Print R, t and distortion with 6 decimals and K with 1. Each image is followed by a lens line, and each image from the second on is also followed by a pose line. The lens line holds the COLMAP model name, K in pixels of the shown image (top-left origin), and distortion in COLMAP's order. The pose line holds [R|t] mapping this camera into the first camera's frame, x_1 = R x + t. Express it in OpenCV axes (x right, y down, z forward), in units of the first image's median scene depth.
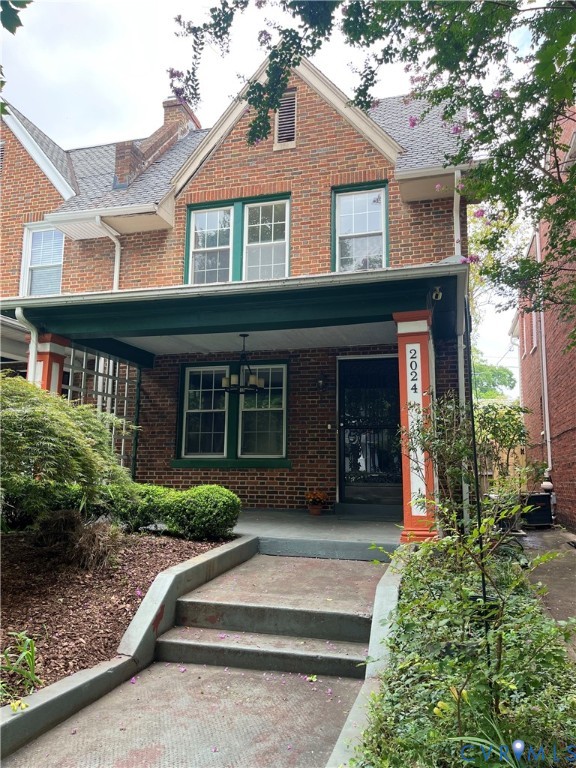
lens RADIAL K [[570.9, 0, 288.0], [0, 570.9, 384.0], [0, 0, 1]] dist [0.094132, -0.148220]
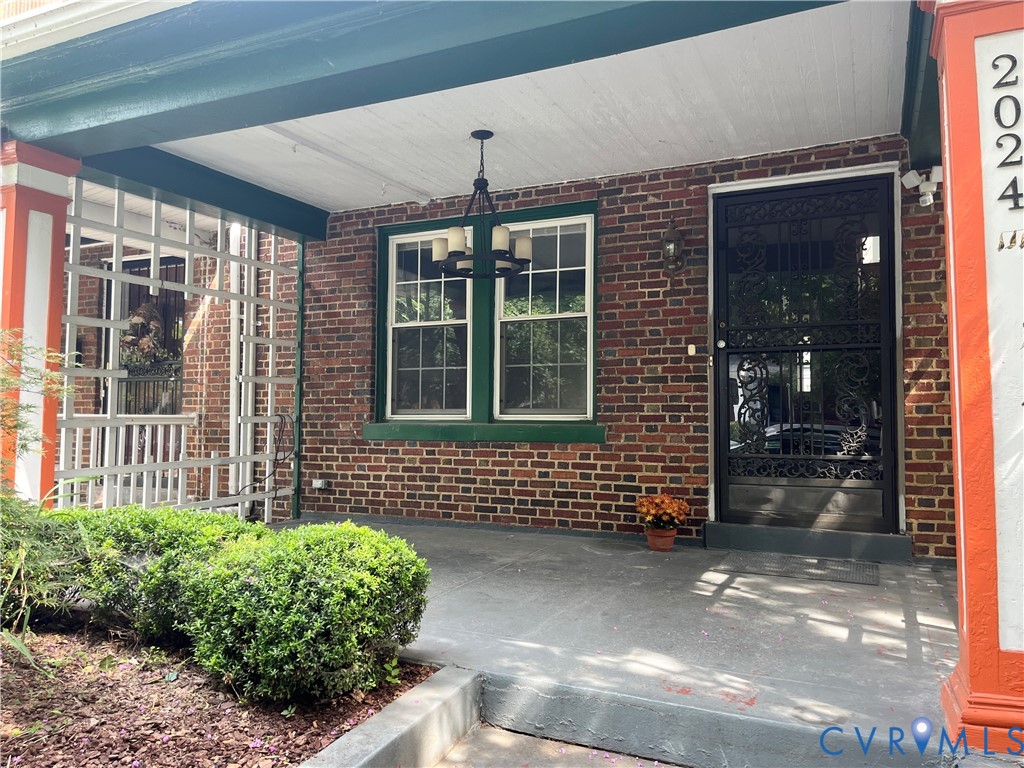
lens RADIAL K [[761.1, 0, 512.0], [0, 761.1, 384.0], [0, 0, 1]] dist [0.094132, -0.148220]
pose [[0.988037, -0.014592, -0.153527, 0.025545], [0.030849, 0.994093, 0.104051, 0.034762], [0.151102, -0.107543, 0.982651, 0.392970]]
